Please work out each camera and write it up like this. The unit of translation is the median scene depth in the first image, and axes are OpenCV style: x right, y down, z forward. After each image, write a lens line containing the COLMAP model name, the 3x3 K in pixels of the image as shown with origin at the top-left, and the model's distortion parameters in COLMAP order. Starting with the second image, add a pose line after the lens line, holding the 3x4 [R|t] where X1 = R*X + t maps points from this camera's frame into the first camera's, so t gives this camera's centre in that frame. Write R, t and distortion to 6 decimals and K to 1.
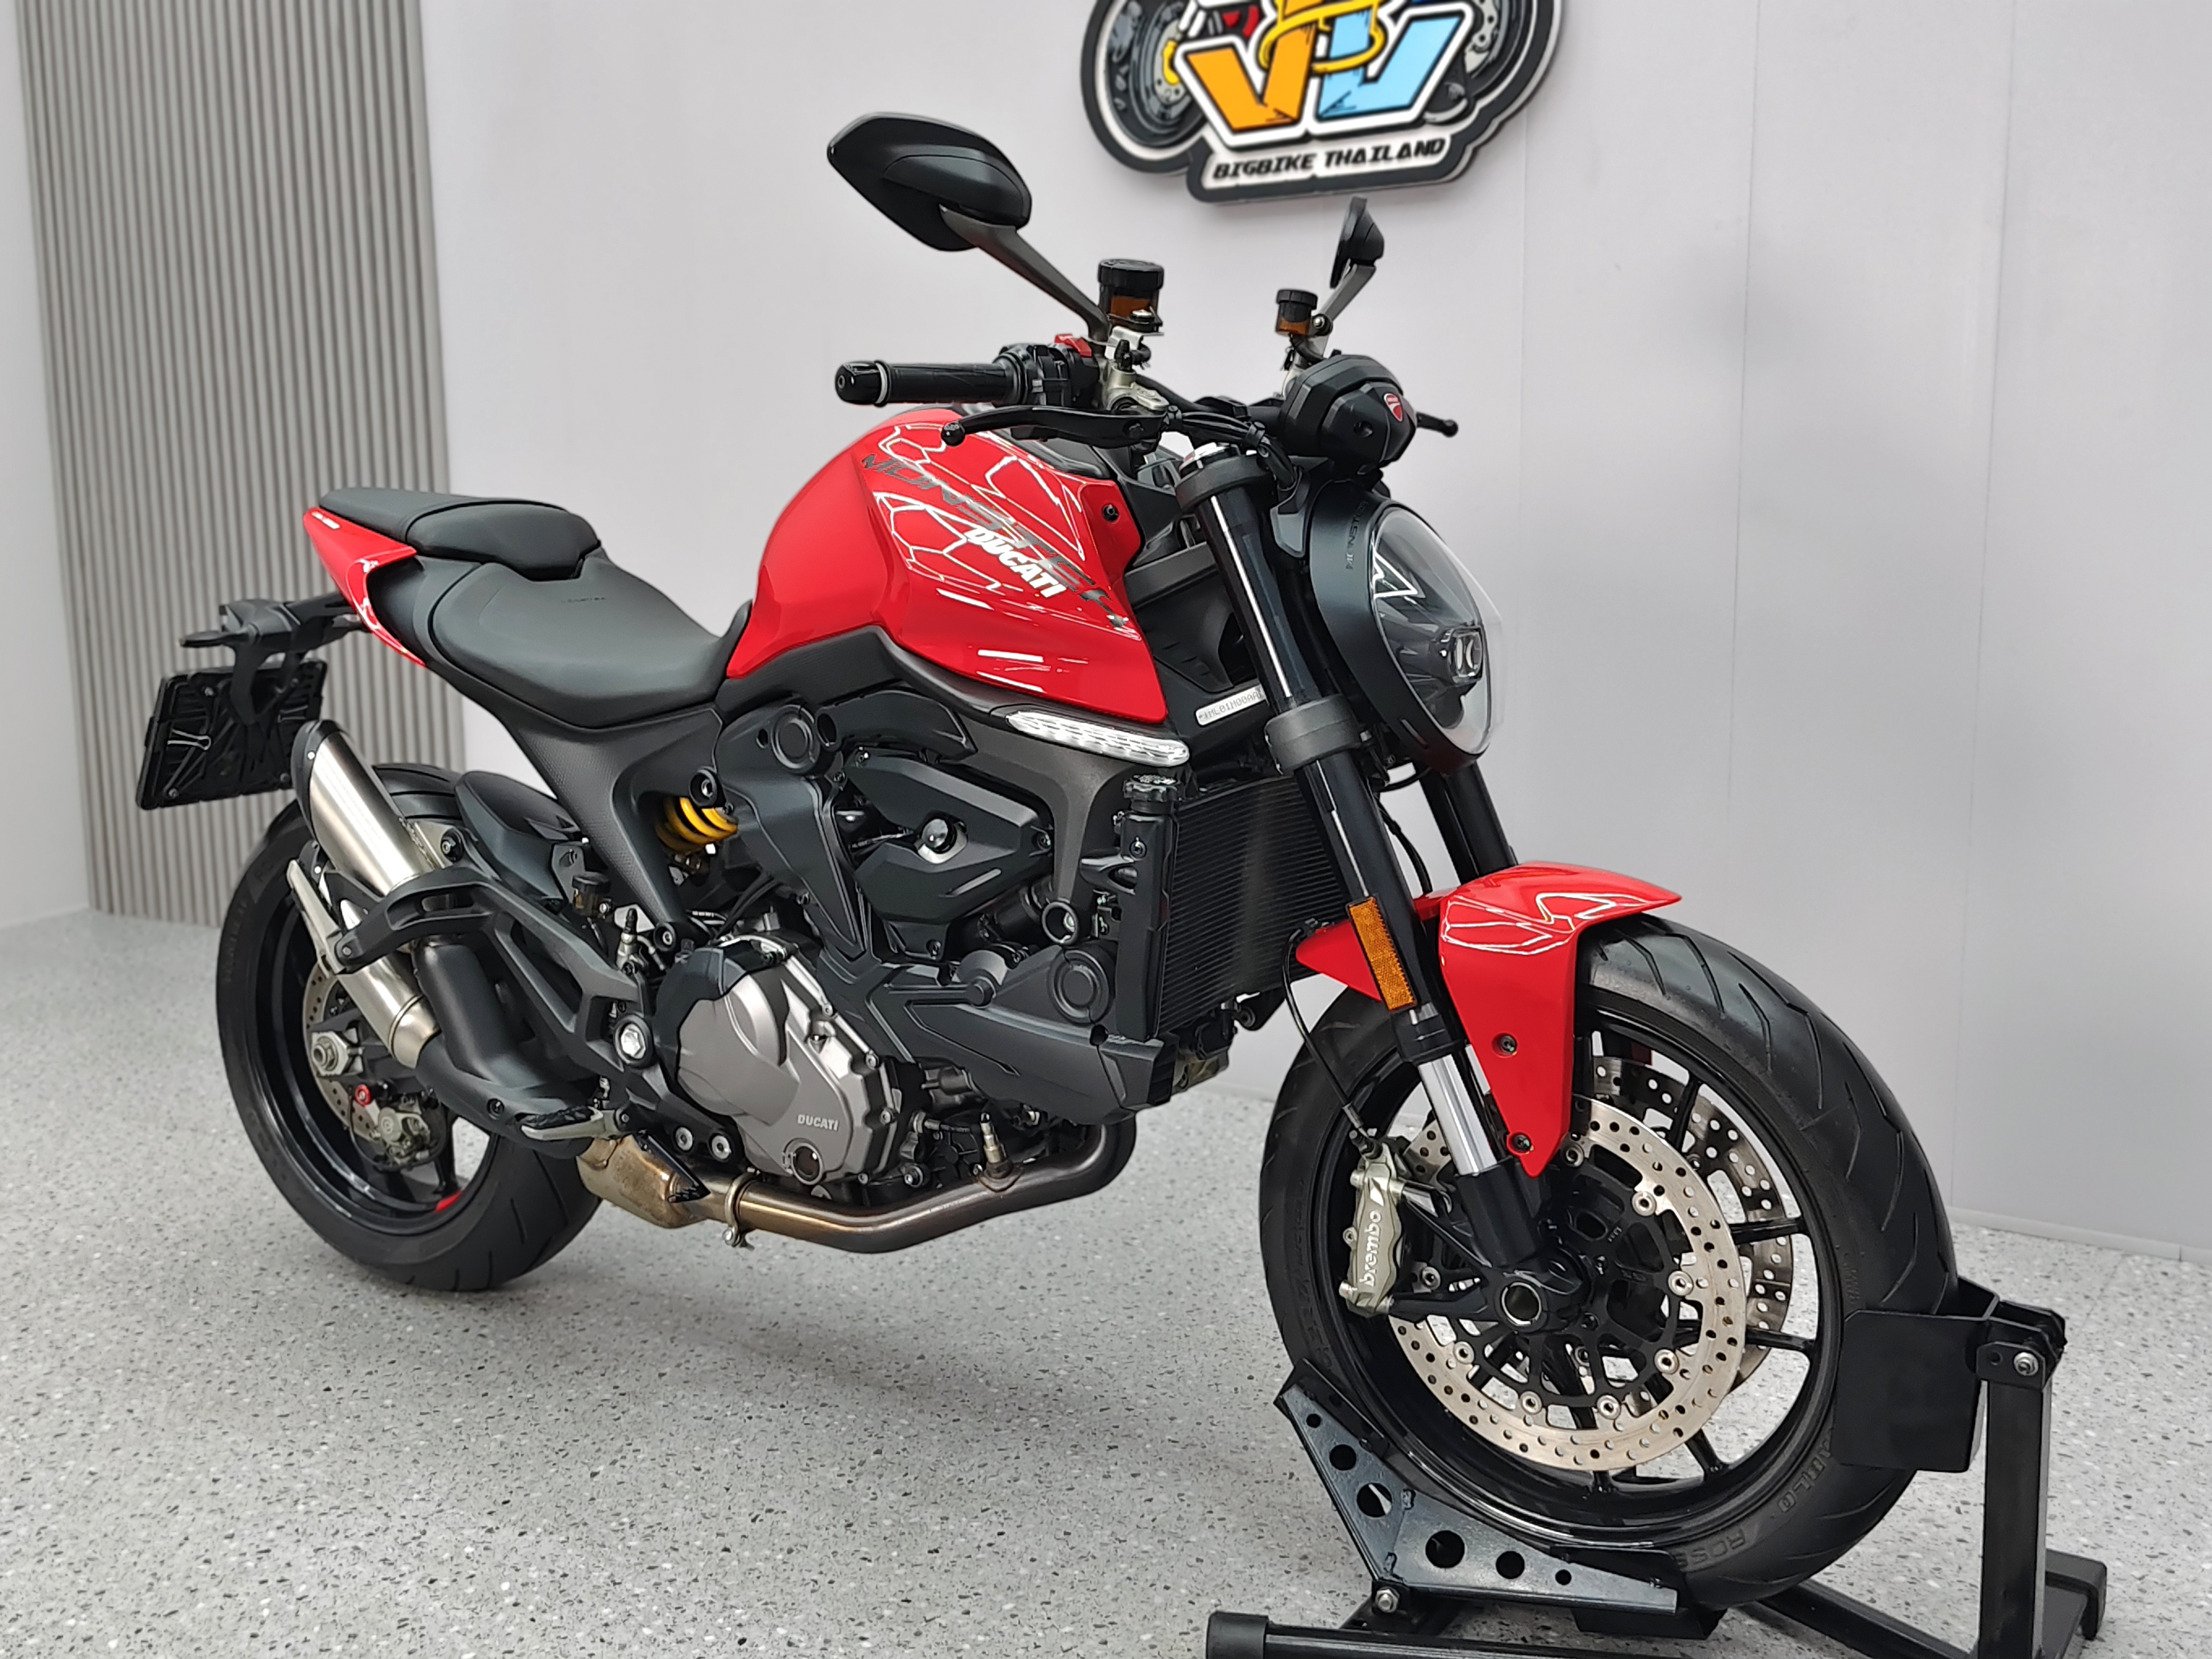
lens RADIAL K [[2356.6, 0, 1074.8], [0, 2356.6, 838.5], [0, 0, 1]] dist [0.016586, 0.000000]
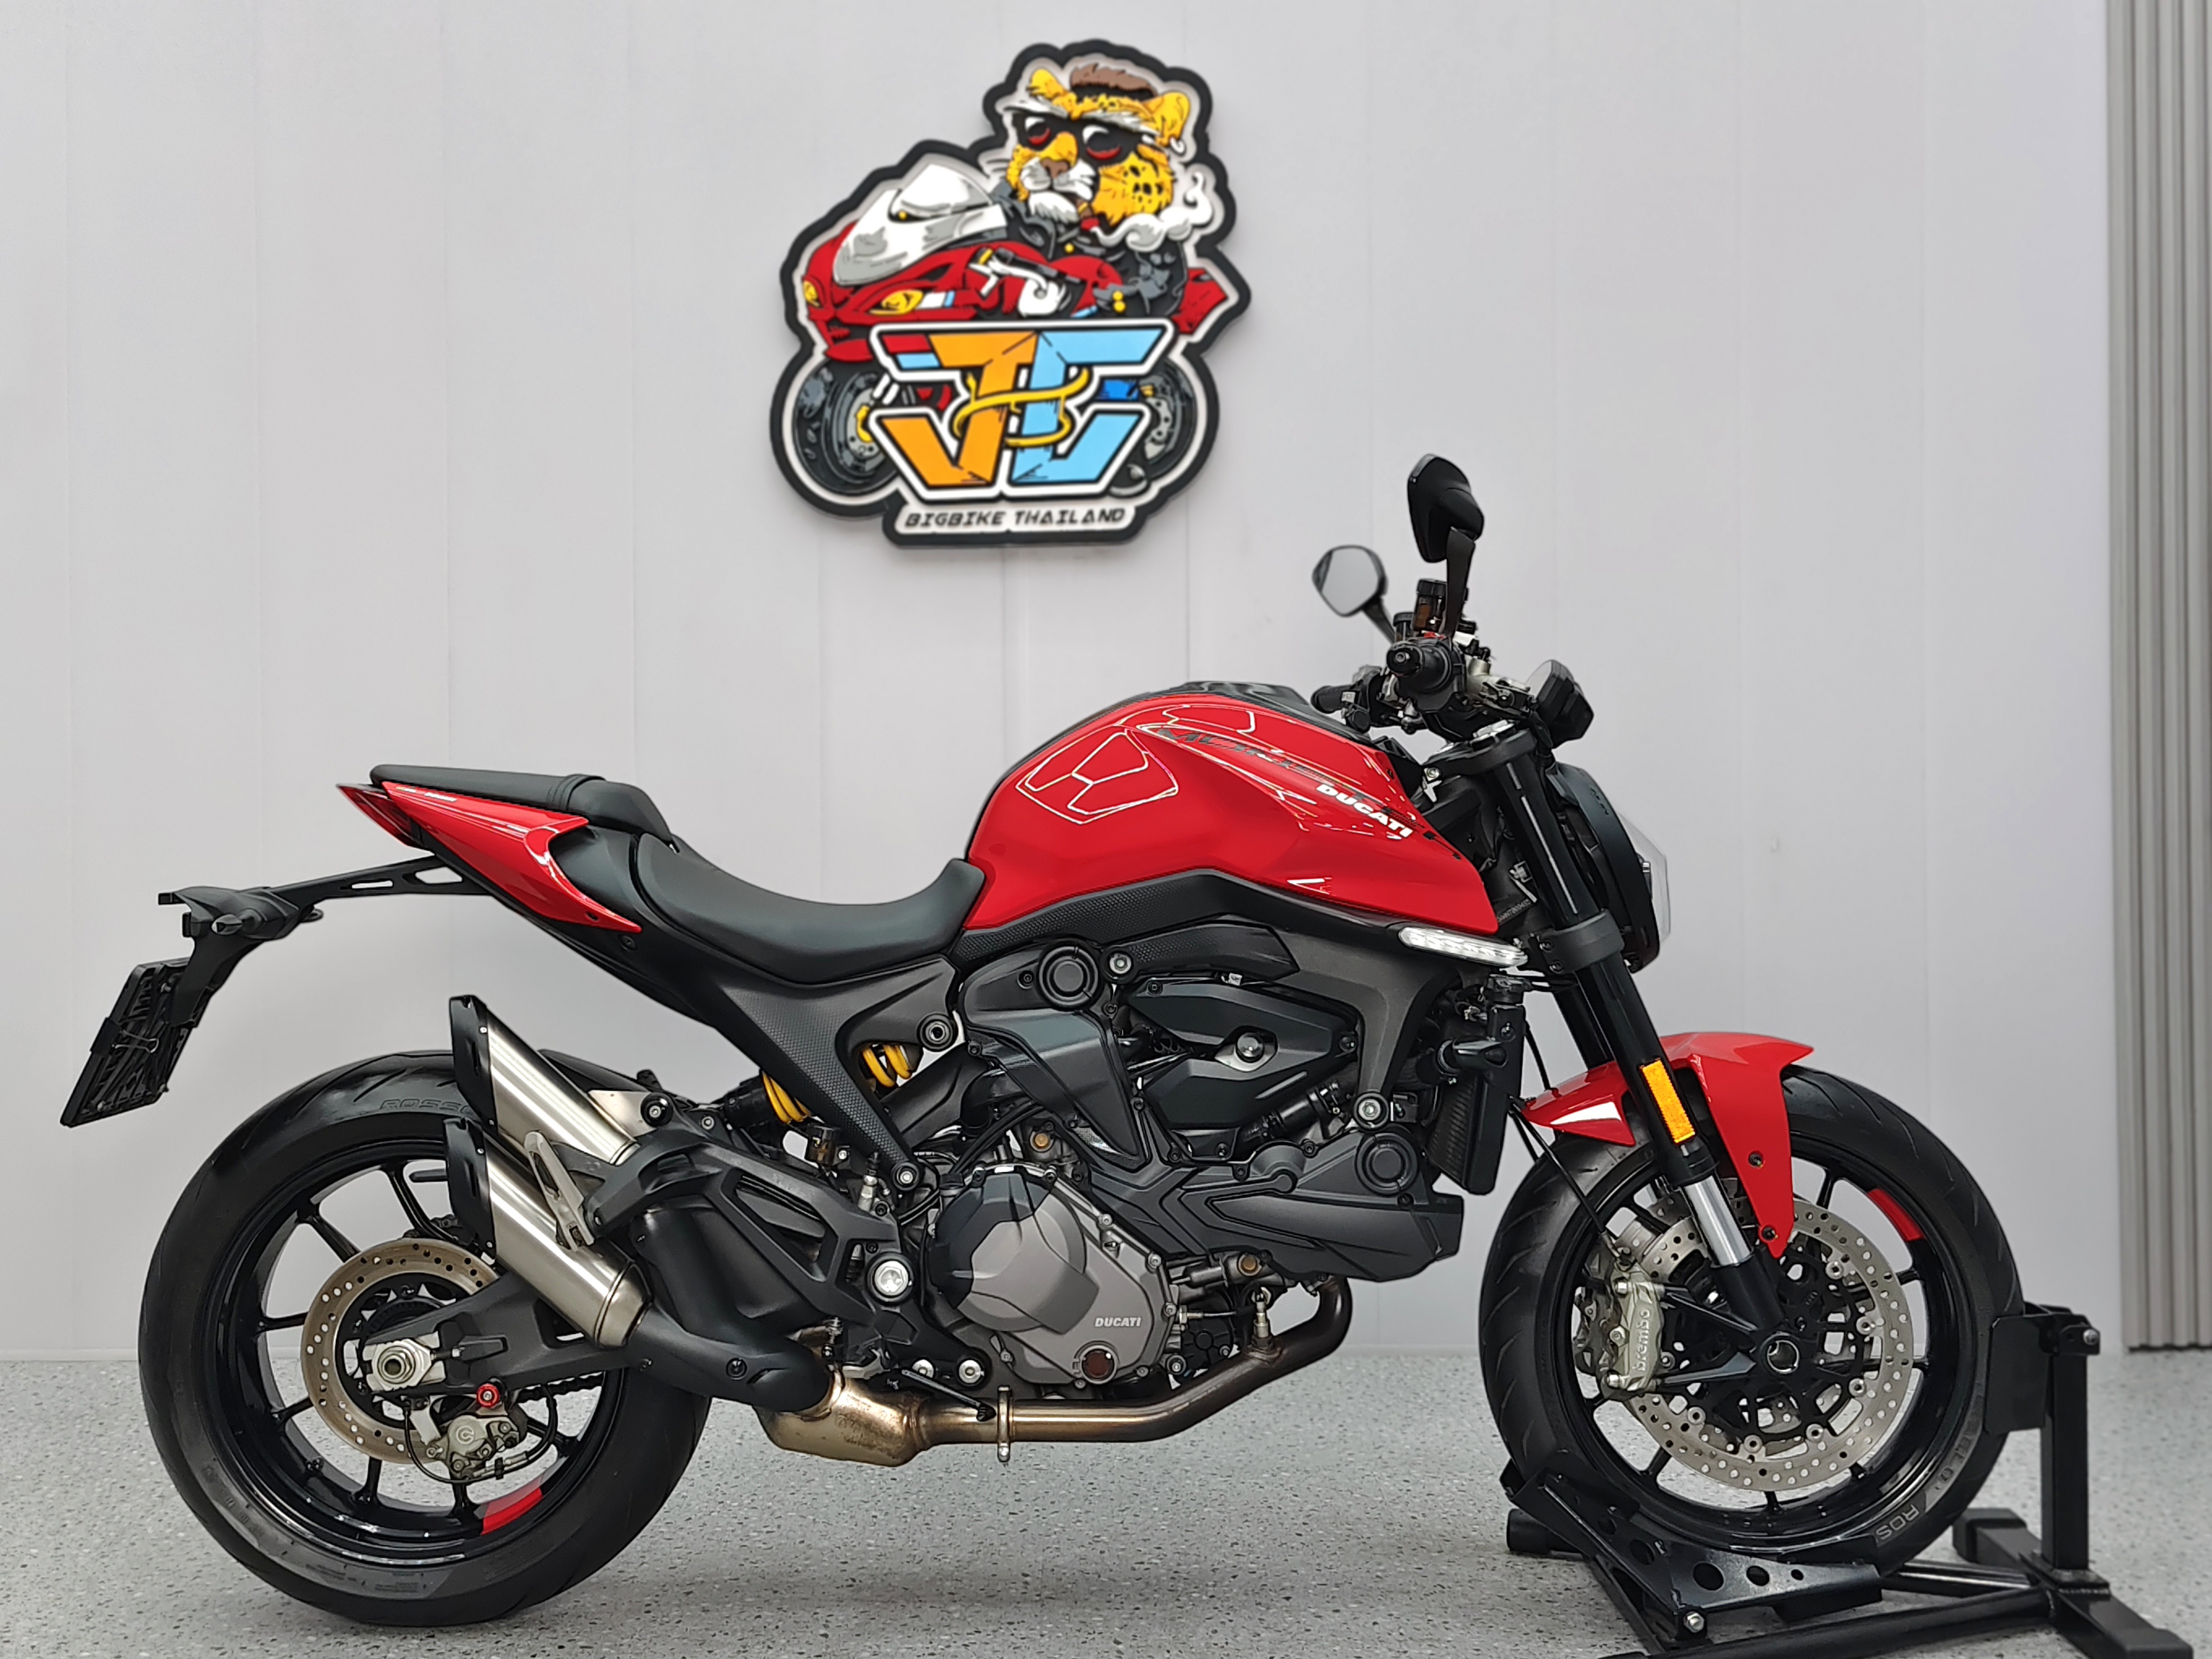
lens RADIAL K [[2356.6, 0, 1101.8], [0, 2356.6, 773.3], [0, 0, 1]] dist [0.016586, 0.000000]
pose [[0.817689, 0.019876, 0.575317, -0.710019], [0.086896, 0.983690, -0.157489, 0.037862], [-0.569064, 0.178769, 0.802625, 0.065634]]
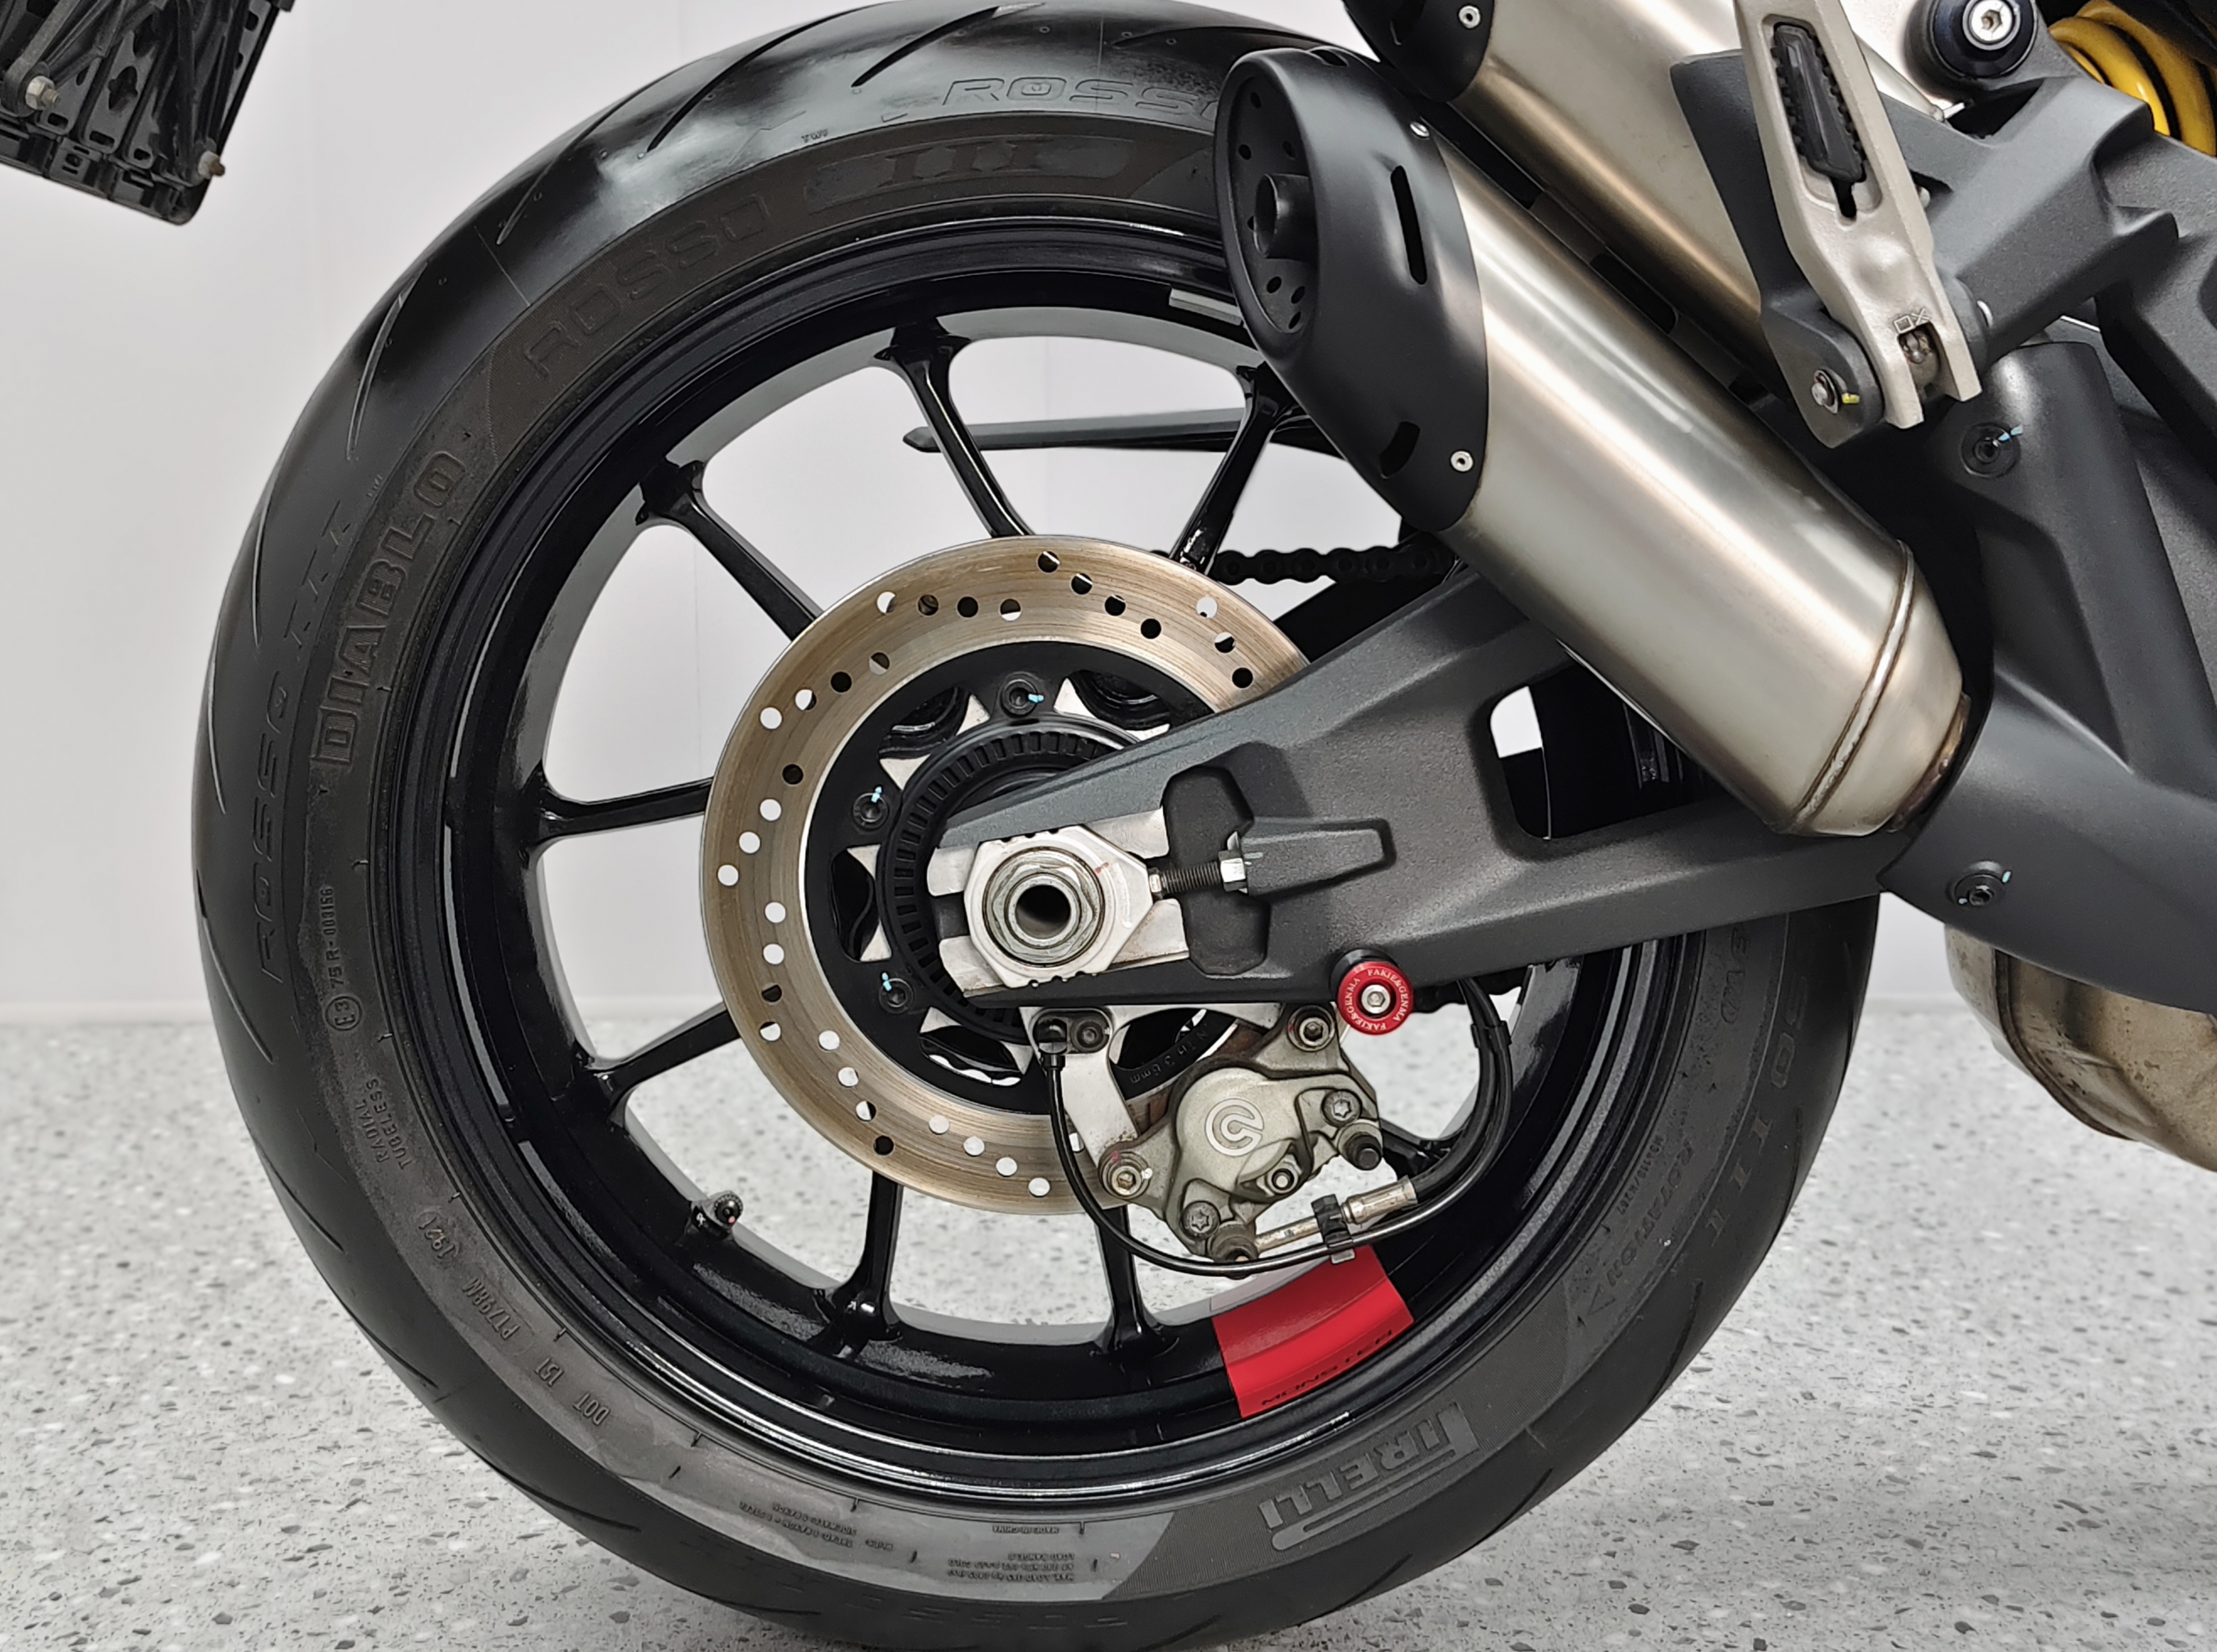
lens RADIAL K [[2361.9, 0, 1126.4], [0, 2361.9, 824.2], [0, 0, 1]] dist [0.016586, 0.000000]
pose [[0.791919, -0.055532, 0.608096, -0.546888], [0.090503, 0.995531, -0.026949, 0.102504], [-0.603882, 0.076376, 0.793406, 0.866386]]
